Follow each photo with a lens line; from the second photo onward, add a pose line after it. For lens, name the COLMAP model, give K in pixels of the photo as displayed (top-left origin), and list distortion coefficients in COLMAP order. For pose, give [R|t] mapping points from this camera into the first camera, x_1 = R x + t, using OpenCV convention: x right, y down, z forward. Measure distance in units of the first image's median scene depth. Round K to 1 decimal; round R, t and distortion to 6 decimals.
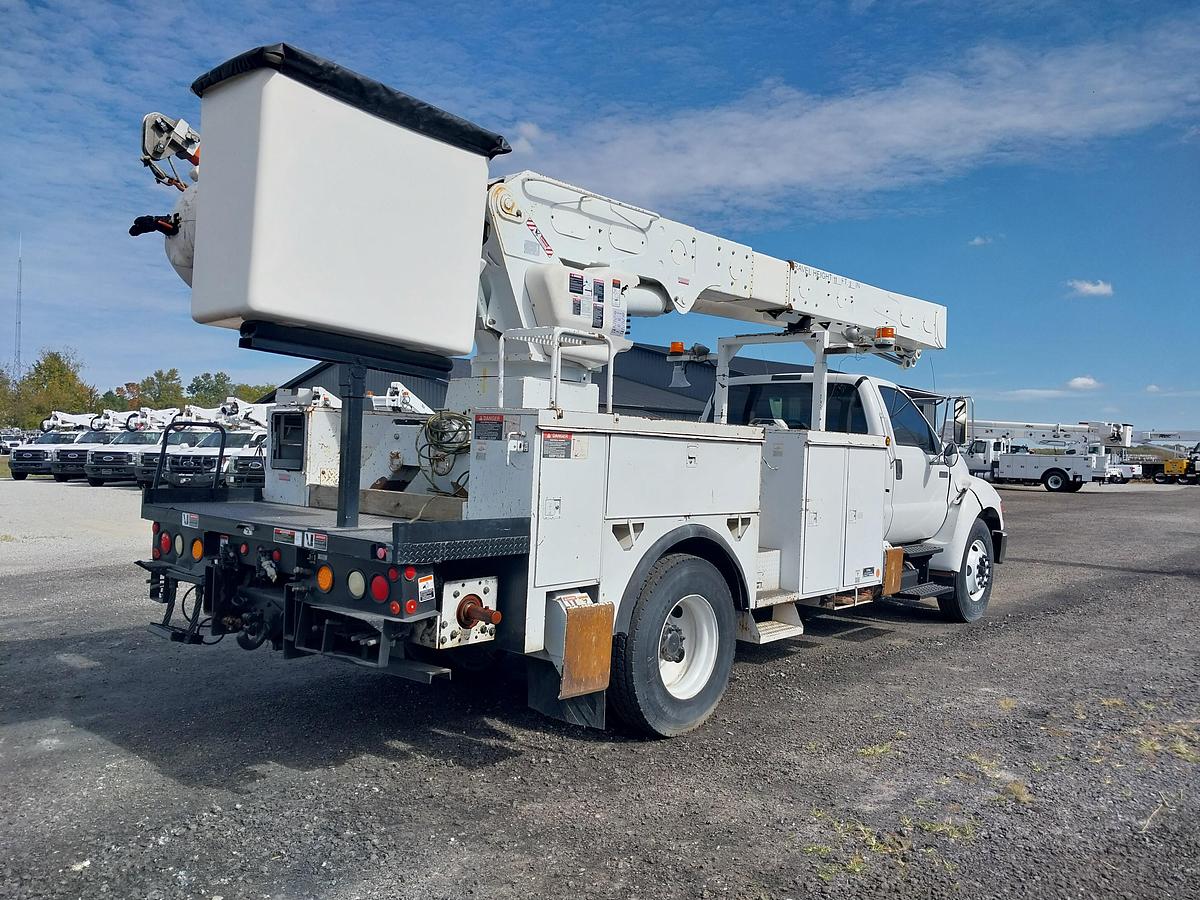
lens RADIAL K [[949.5, 0, 620.3], [0, 949.5, 455.5], [0, 0, 1]] dist [0.026036, -0.025775]
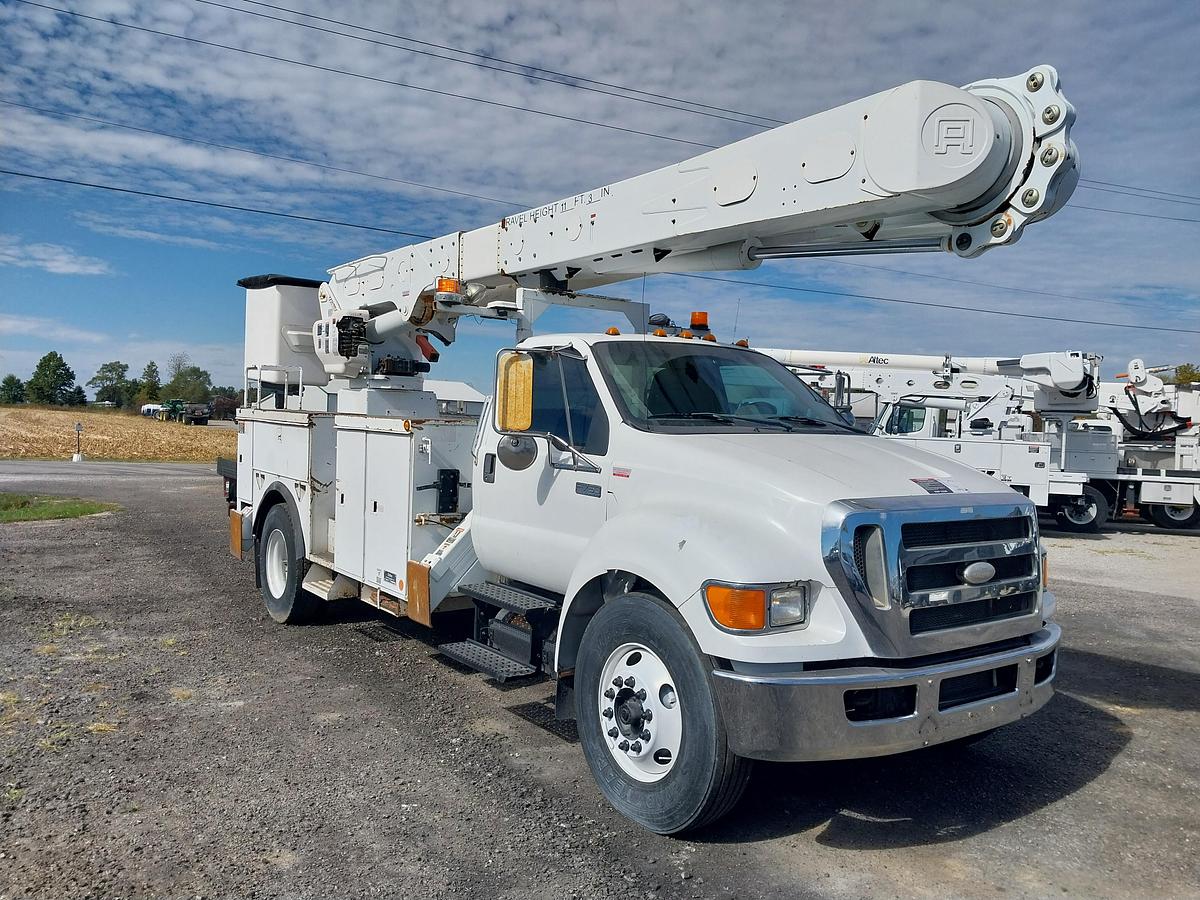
lens RADIAL K [[949.5, 0, 603.1], [0, 949.5, 443.2], [0, 0, 1]] dist [0.026036, -0.025775]
pose [[-0.241782, -0.011863, -0.970258, 0.966943], [-0.050220, 0.998738, 0.000303, -0.007868], [0.969030, 0.048799, -0.242072, 1.281029]]
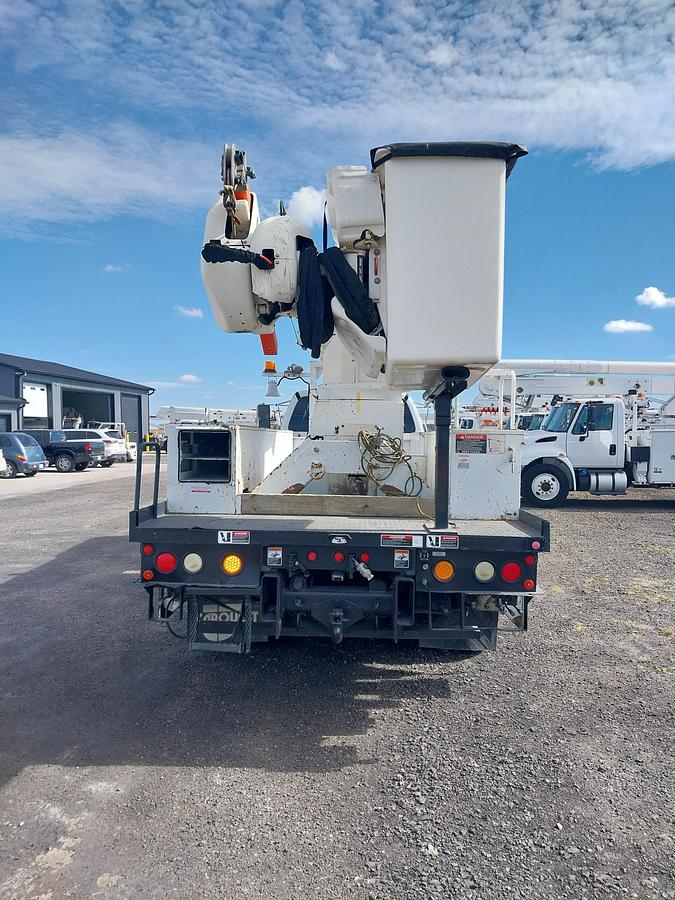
lens RADIAL K [[712.1, 0, 335.6], [0, 712.1, 462.5], [0, 0, 1]] dist [0.026036, -0.025775]
pose [[0.779259, -0.047953, 0.624864, -0.543026], [0.018382, 0.998388, 0.053694, -0.035539], [-0.626432, -0.030355, 0.778885, 0.198679]]
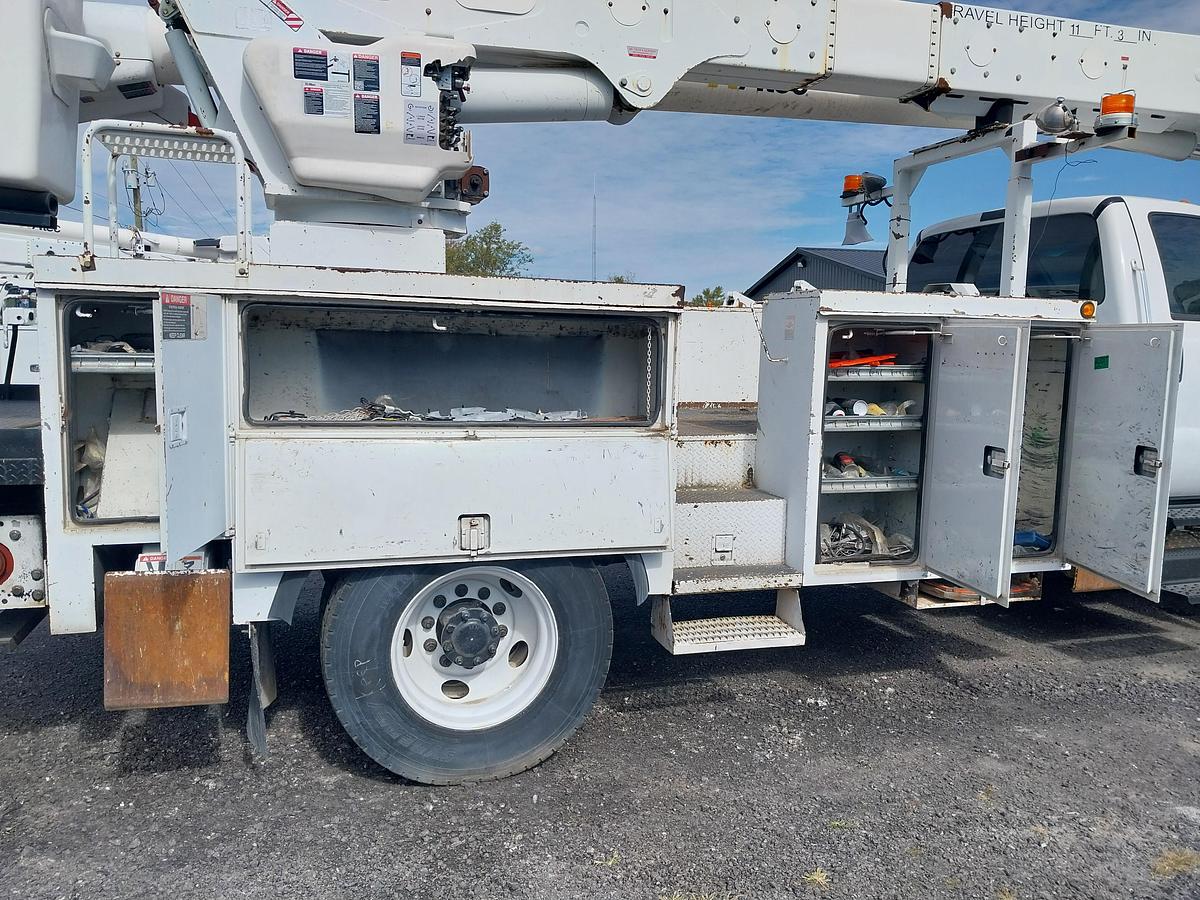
lens RADIAL K [[949.5, 0, 616.7], [0, 949.5, 457.5], [0, 0, 1]] dist [0.026036, -0.025775]
pose [[0.845909, 0.046804, -0.531270, 0.326645], [0.004174, 0.995530, 0.094349, 0.014914], [0.533311, -0.082028, 0.841933, 0.376325]]
